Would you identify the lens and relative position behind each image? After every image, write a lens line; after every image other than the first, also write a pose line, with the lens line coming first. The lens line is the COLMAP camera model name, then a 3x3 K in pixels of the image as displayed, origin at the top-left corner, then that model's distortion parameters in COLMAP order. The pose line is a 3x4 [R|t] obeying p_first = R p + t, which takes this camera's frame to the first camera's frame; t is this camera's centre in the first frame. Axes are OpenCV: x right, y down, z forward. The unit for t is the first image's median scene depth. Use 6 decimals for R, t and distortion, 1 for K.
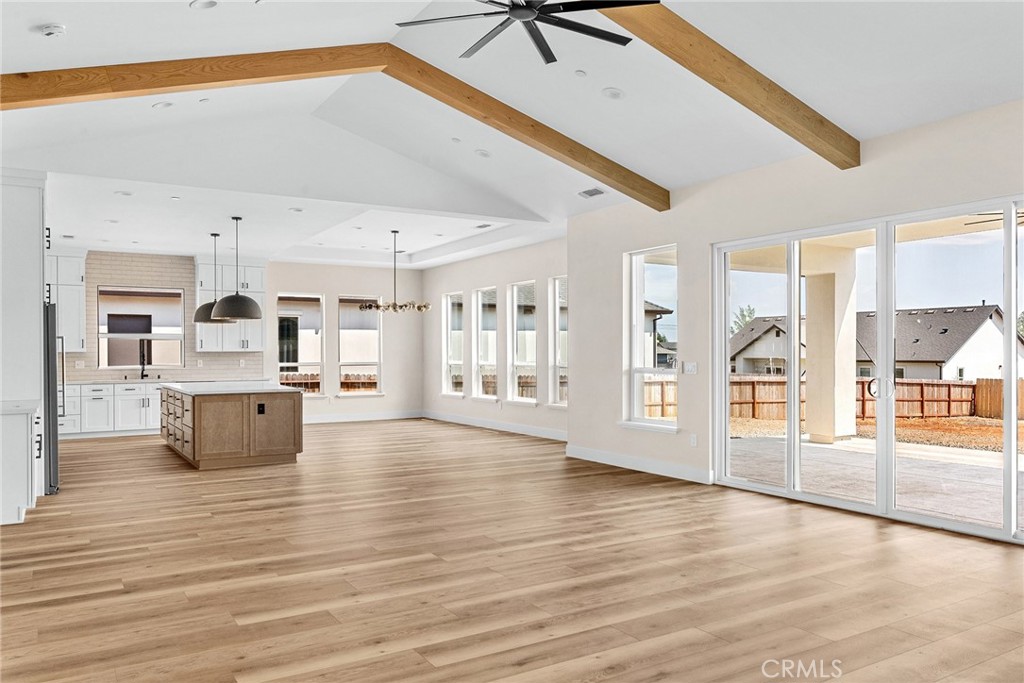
lens RADIAL K [[761.2, 0, 521.5], [0, 761.2, 355.1], [0, 0, 1]] dist [-0.001253, -0.001663]
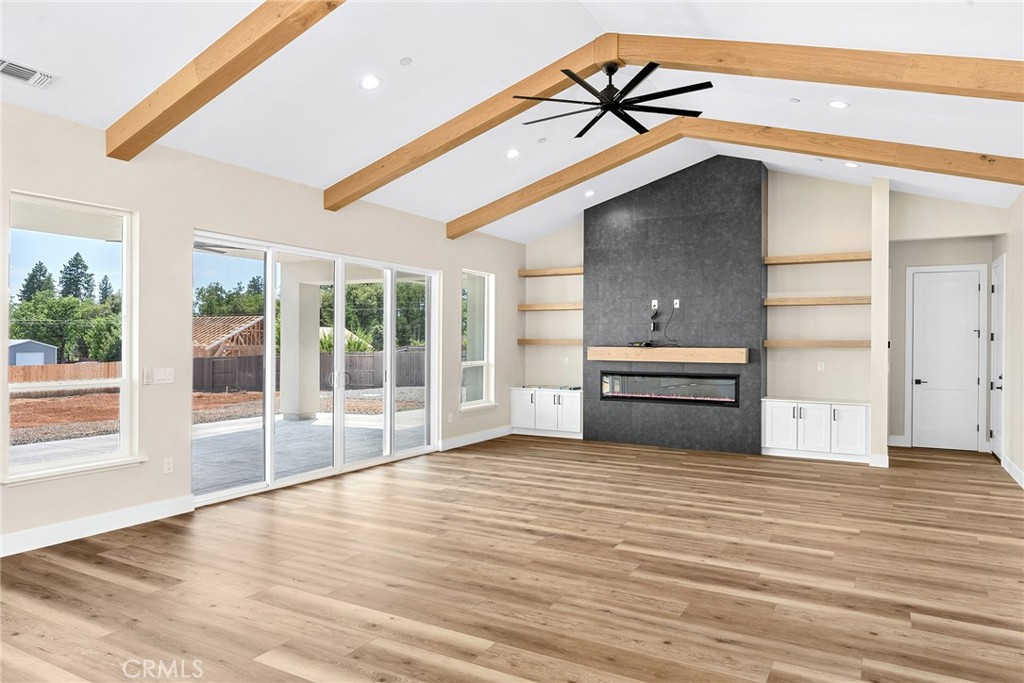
lens RADIAL K [[664.9, 0, 515.8], [0, 664.9, 347.0], [0, 0, 1]] dist [-0.010127, 0.000220]
pose [[-0.488967, -0.004092, 0.872293, -0.635303], [-0.001100, 0.999991, 0.004074, -0.017138], [-0.872302, 0.001032, -0.488967, 1.163920]]
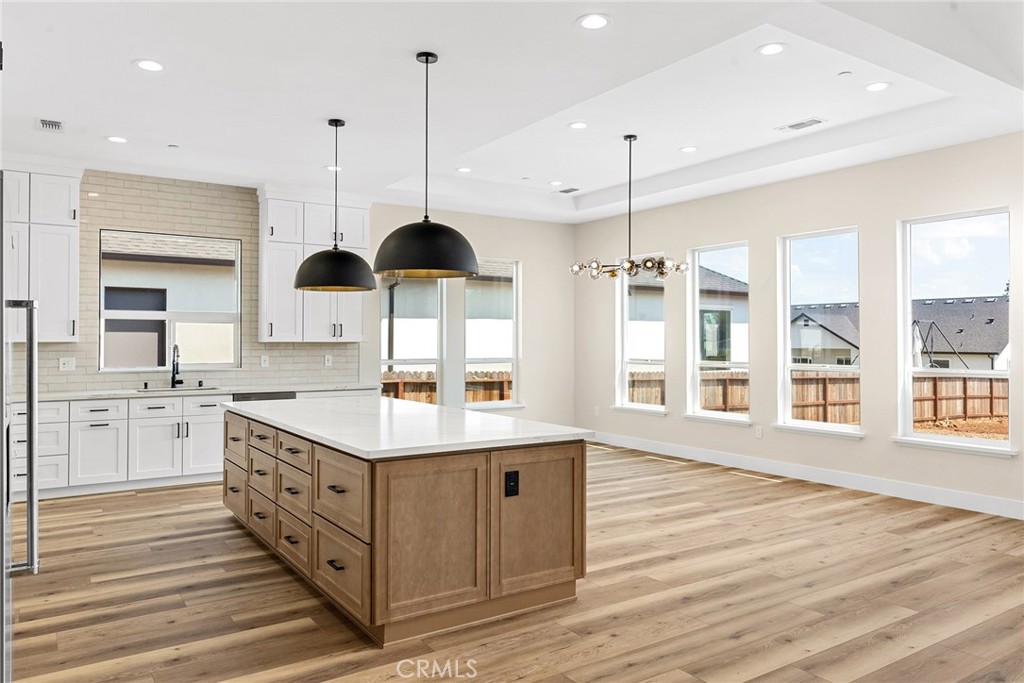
lens RADIAL K [[716.6, 0, 511.9], [0, 716.6, 331.8], [0, 0, 1]] dist [-0.006713, 0.001719]
pose [[0.999215, 0.006413, 0.039094, -0.470768], [-0.005841, 0.999875, -0.014725, -0.010572], [-0.039184, 0.014485, 0.999127, 0.789454]]
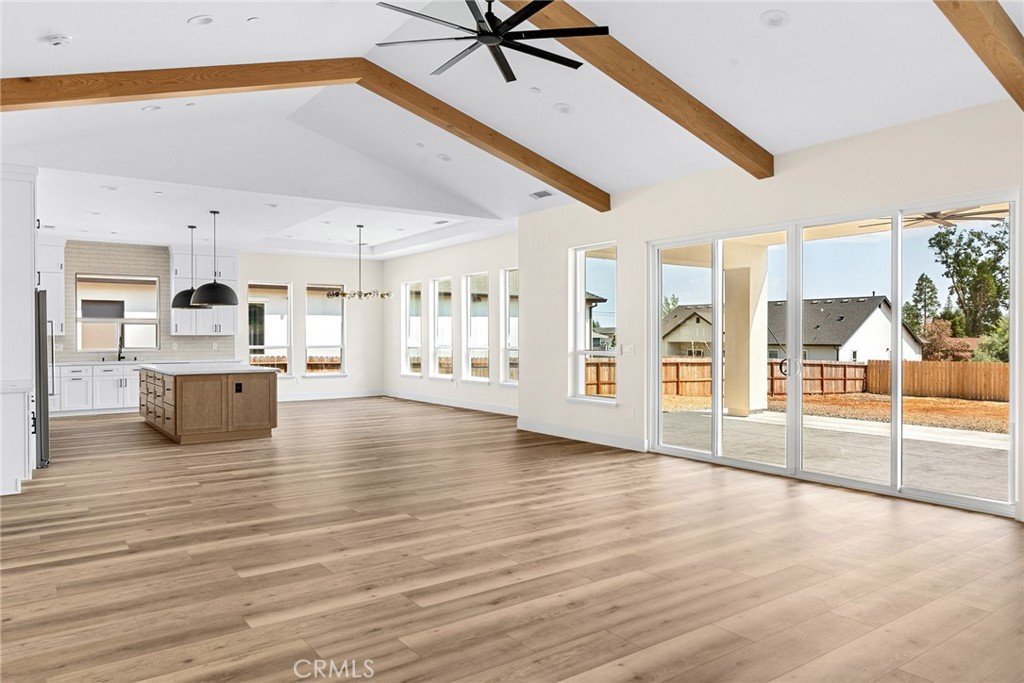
lens RADIAL K [[696.9, 0, 519.8], [0, 696.9, 342.1], [0, 0, 1]] dist [-0.003864, 0.000030]
pose [[0.997126, 0.000981, 0.075760, -0.021464], [-0.001297, 0.999991, 0.004130, 0.000702], [-0.075755, -0.004216, 0.997118, -0.031820]]
